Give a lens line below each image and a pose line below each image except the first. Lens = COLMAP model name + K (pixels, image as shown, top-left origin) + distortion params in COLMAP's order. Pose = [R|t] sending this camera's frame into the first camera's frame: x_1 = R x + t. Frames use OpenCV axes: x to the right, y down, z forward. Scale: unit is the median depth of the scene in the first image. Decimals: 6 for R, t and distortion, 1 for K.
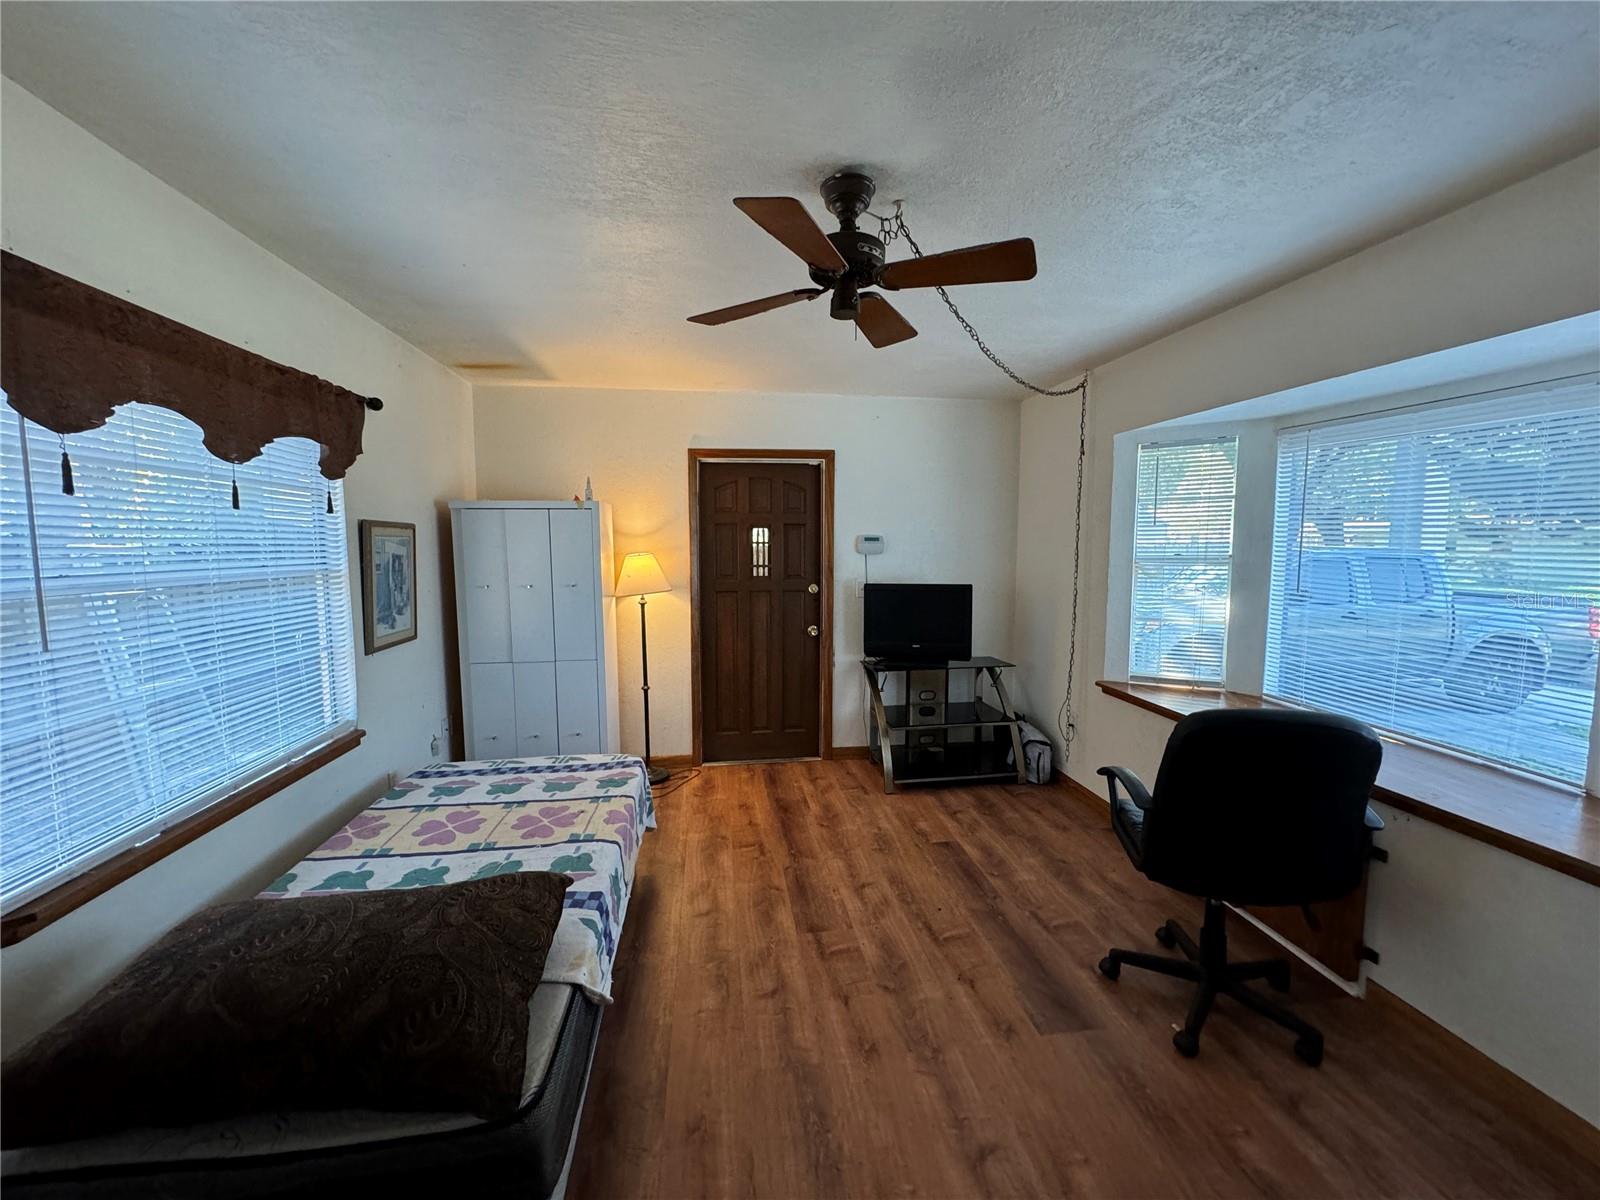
lens RADIAL K [[644.2, 0, 800.7], [0, 644.2, 599.0], [0, 0, 1]] dist [0.005456, -0.000126]
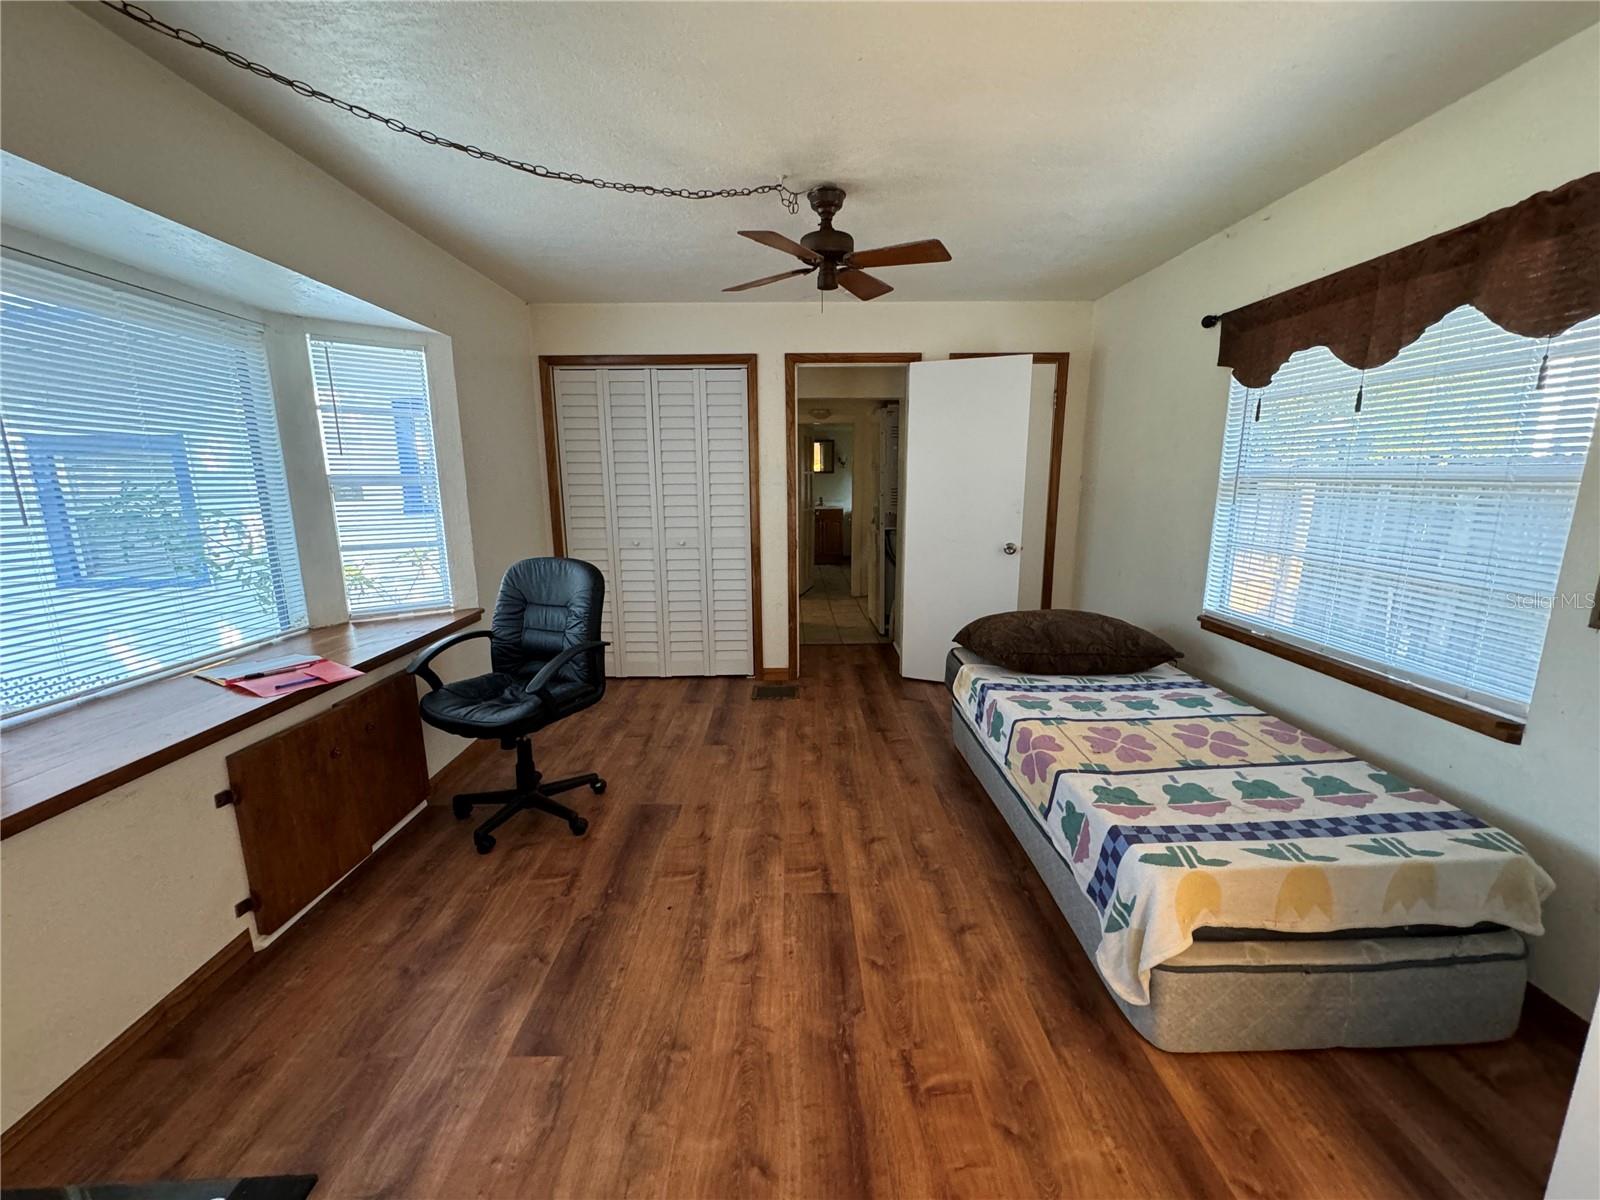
lens RADIAL K [[644.2, 0, 805.9], [0, 644.2, 598.6], [0, 0, 1]] dist [0.005456, -0.000126]
pose [[-0.993459, -0.017818, 0.112793, -0.038587], [0.014003, 0.961287, 0.275193, -0.114114], [-0.113330, 0.274972, -0.954749, 1.727231]]
